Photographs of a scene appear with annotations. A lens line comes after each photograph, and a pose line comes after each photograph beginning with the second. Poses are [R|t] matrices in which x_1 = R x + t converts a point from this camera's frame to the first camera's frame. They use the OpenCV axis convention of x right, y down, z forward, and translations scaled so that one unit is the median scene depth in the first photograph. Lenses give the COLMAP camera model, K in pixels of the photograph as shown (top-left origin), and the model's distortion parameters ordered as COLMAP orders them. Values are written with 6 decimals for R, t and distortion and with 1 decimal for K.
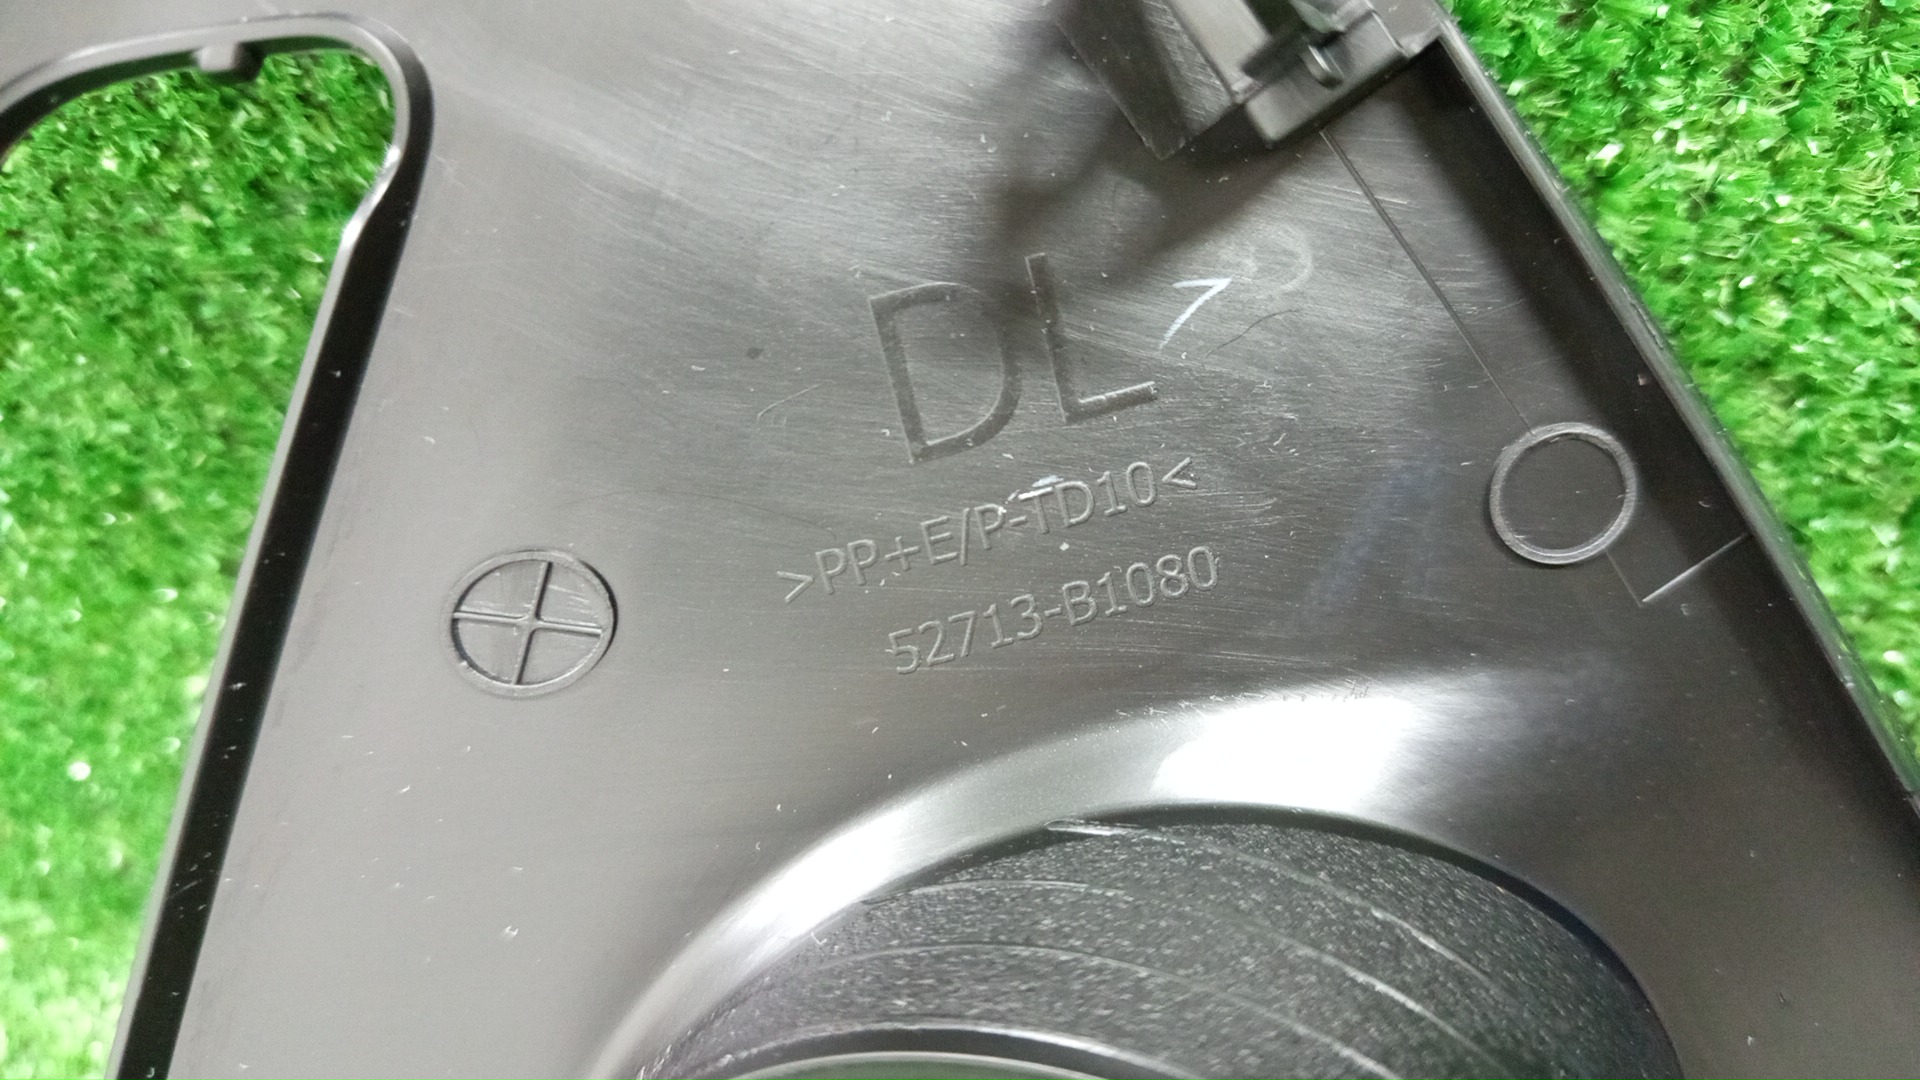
lens RADIAL K [[1395.1, 0, 960.0], [0, 1395.1, 540.0], [0, 0, 1]] dist [0.008110, -0.000999]
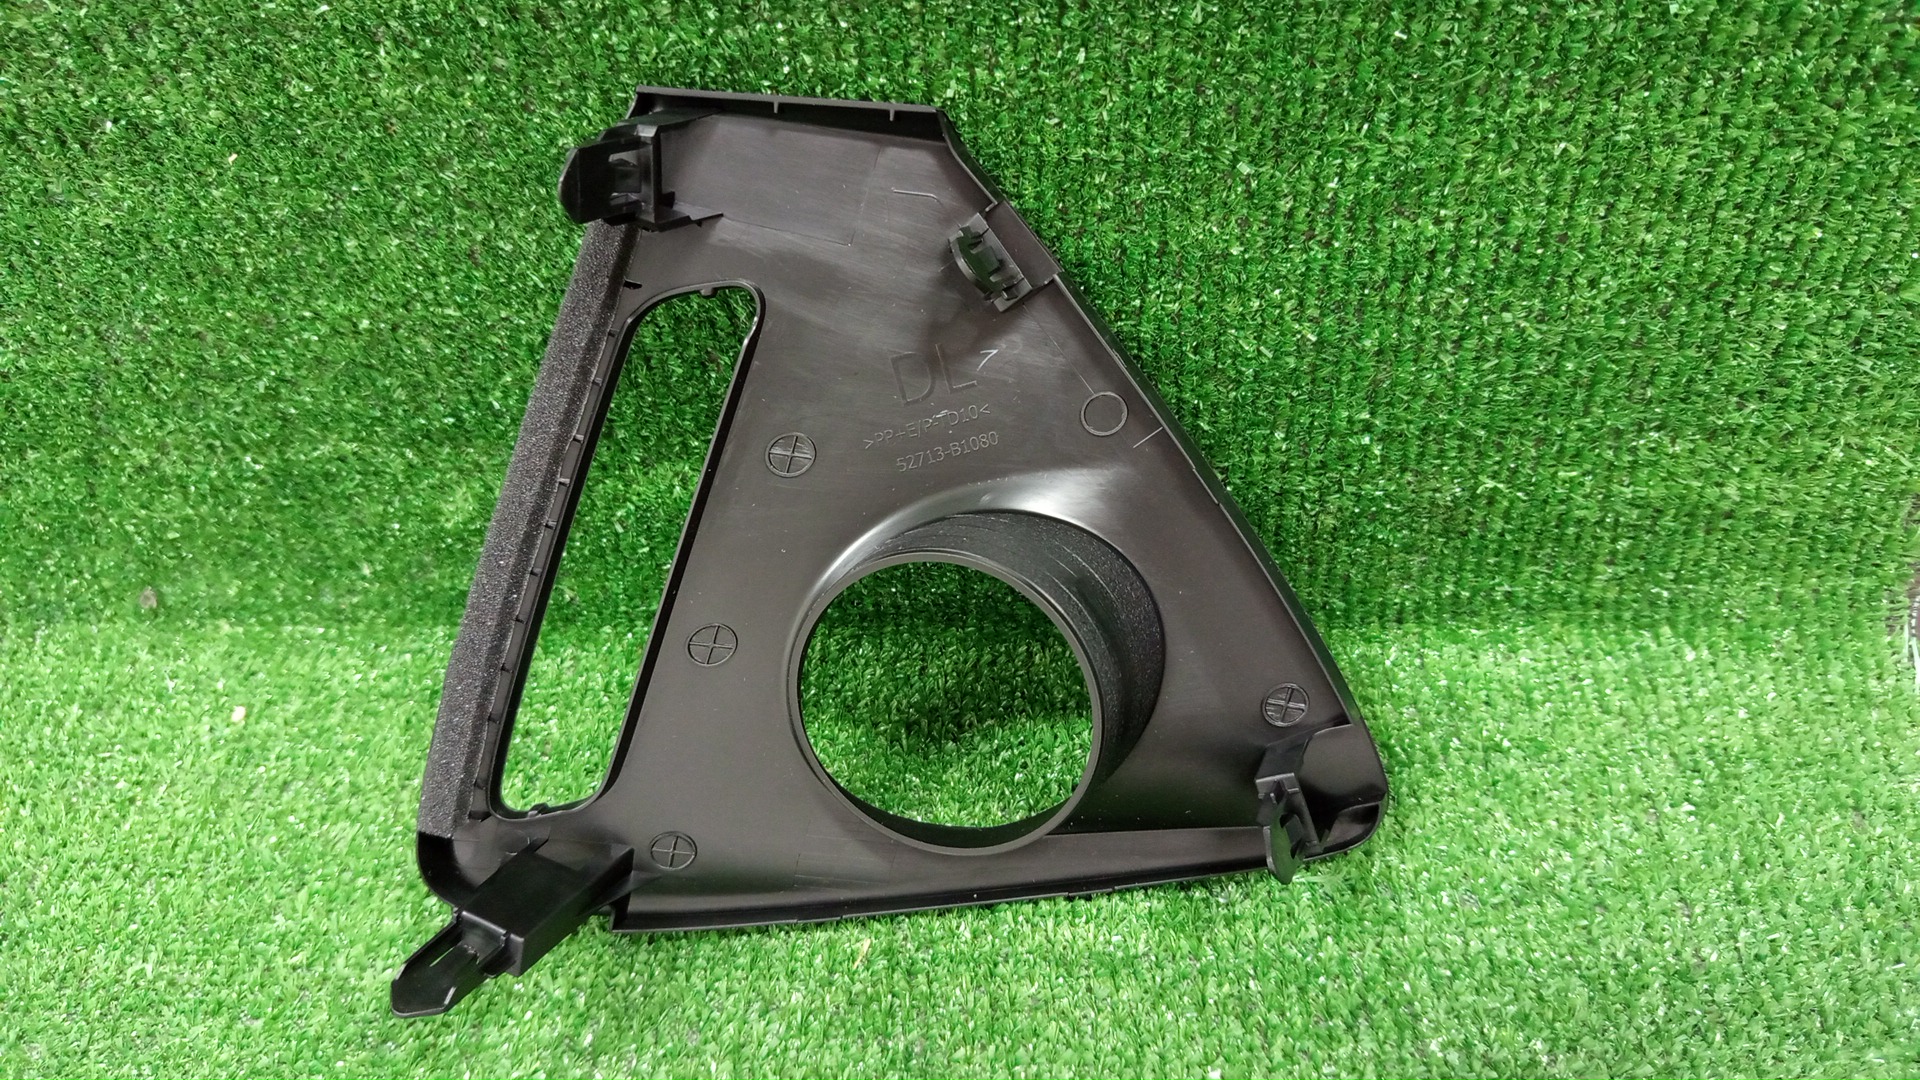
lens RADIAL K [[1395.1, 0, 960.0], [0, 1395.1, 540.0], [0, 0, 1]] dist [0.008110, -0.000999]
pose [[0.999674, -0.013061, -0.021950, 0.165410], [0.012862, 0.999875, -0.009179, 0.288030], [0.022067, 0.008894, 0.999717, -2.264491]]
